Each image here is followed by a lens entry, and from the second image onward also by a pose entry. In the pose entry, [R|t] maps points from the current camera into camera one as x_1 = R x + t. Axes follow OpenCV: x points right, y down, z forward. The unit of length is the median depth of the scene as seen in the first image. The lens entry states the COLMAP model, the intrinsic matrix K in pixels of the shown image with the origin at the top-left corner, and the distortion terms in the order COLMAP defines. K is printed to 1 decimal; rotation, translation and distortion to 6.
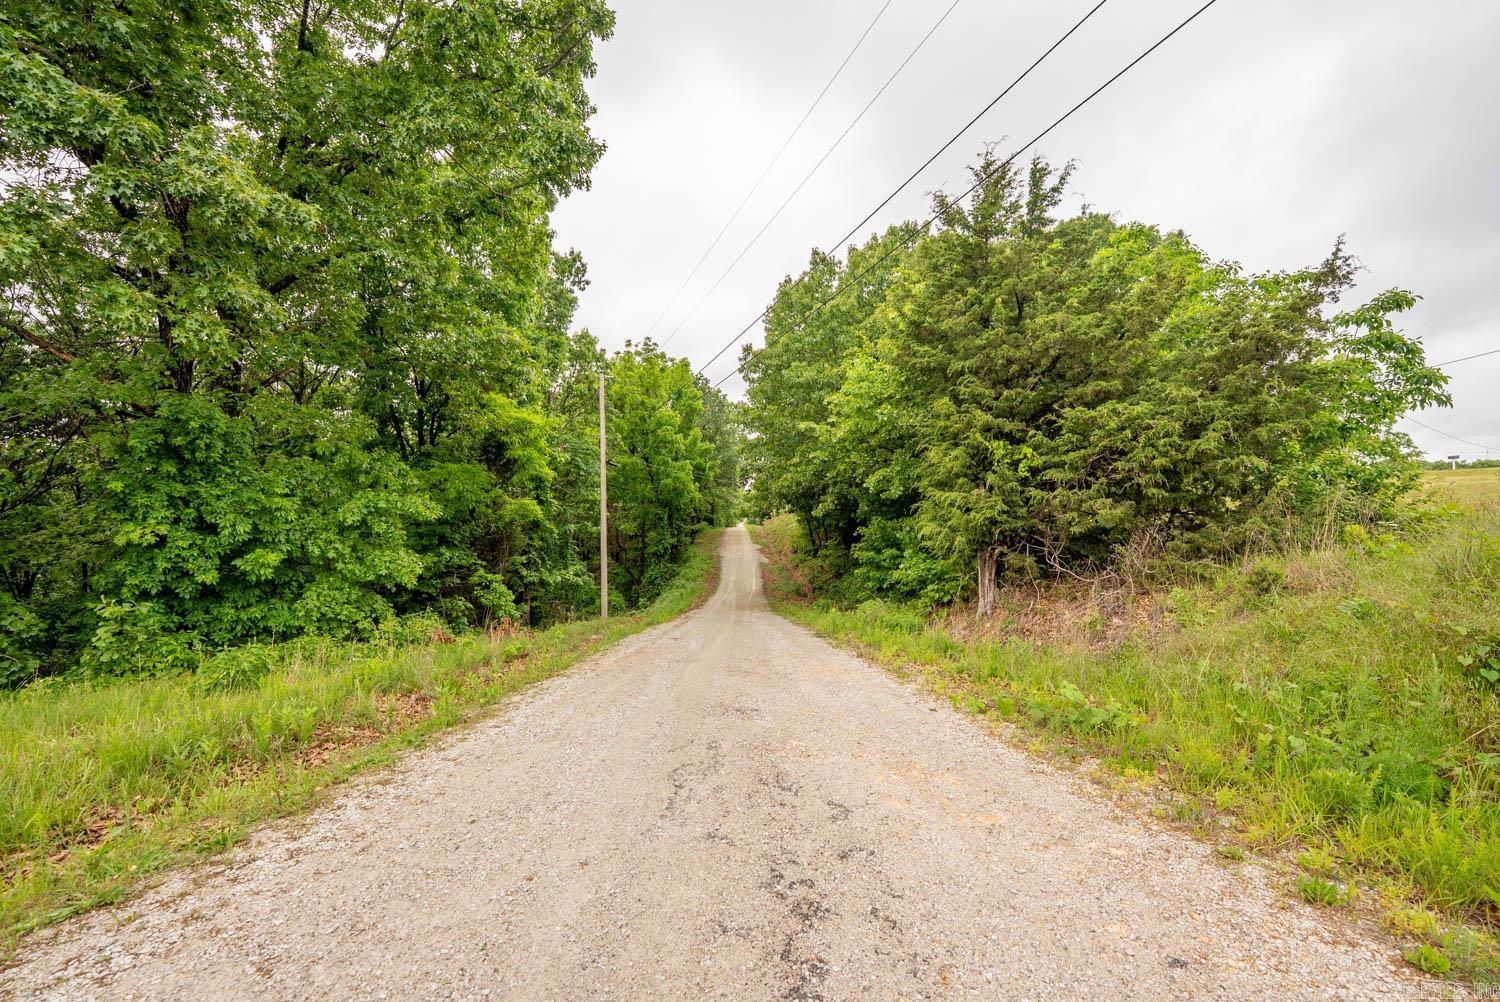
lens RADIAL K [[612.0, 0, 743.6], [0, 612.0, 504.7], [0, 0, 1]] dist [-0.030274, 0.004149]
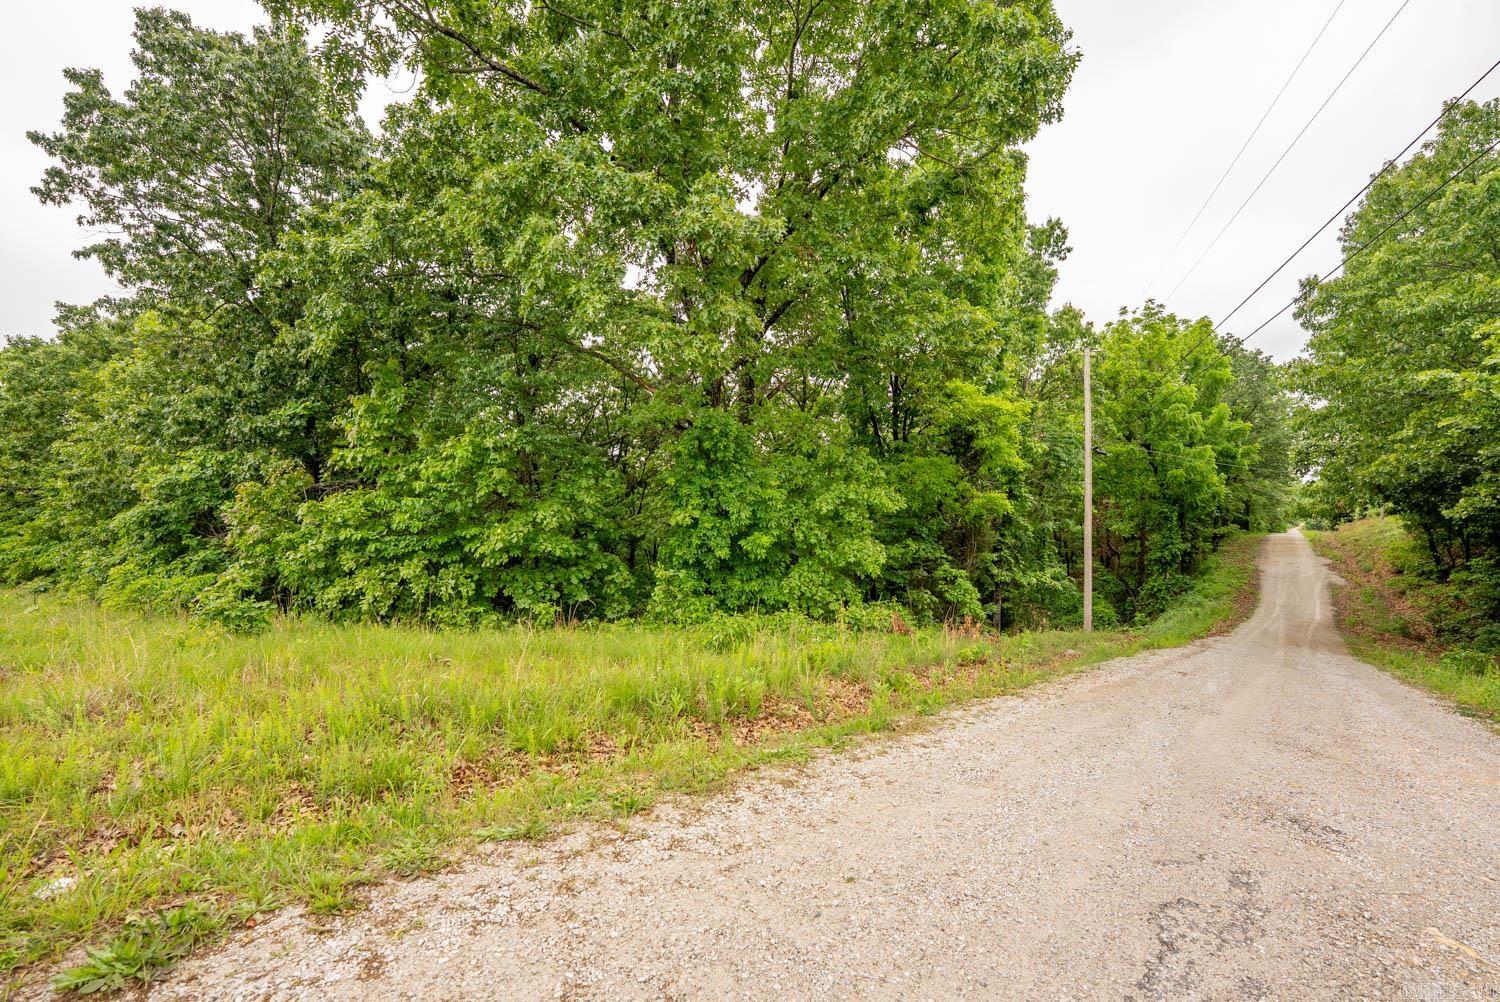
lens RADIAL K [[612.0, 0, 743.6], [0, 612.0, 504.7], [0, 0, 1]] dist [-0.030274, 0.004149]
pose [[0.732507, 0.009815, -0.680689, -0.003541], [-0.006604, 0.999951, 0.007312, 0.005842], [0.680727, -0.000861, 0.732536, 0.056523]]
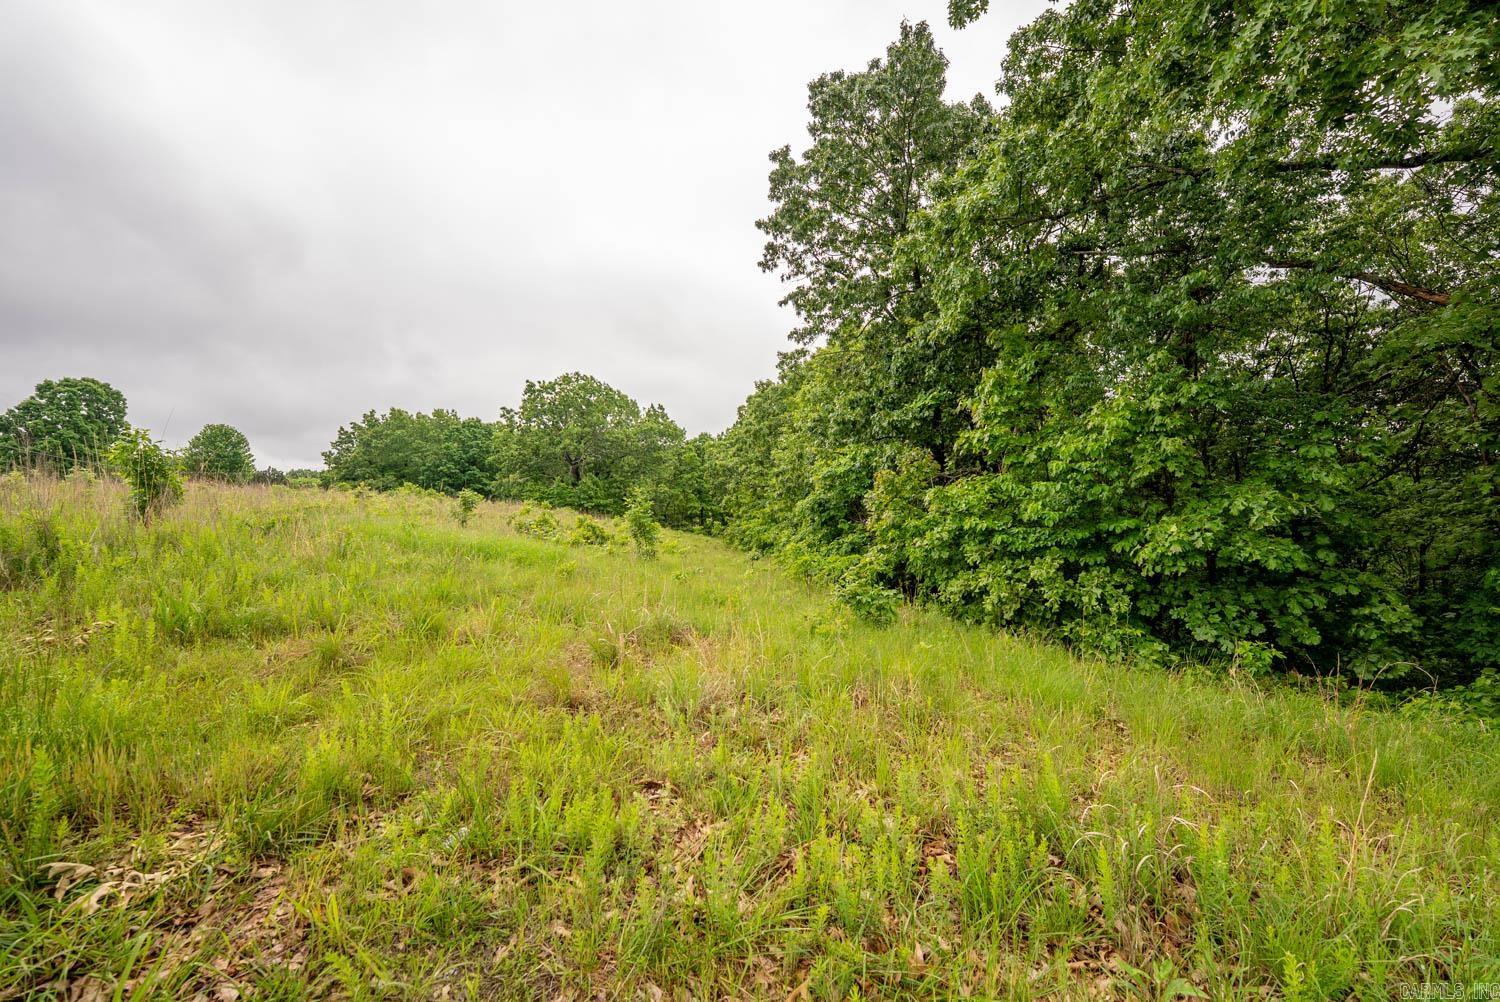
lens RADIAL K [[609.0, 0, 737.8], [0, 609.0, 518.0], [0, 0, 1]] dist [-0.026765, 0.000053]
pose [[-0.114947, 0.041006, -0.992525, -0.143141], [-0.002880, 0.999130, 0.041612, 0.015648], [0.993367, 0.007642, -0.114729, 0.083475]]
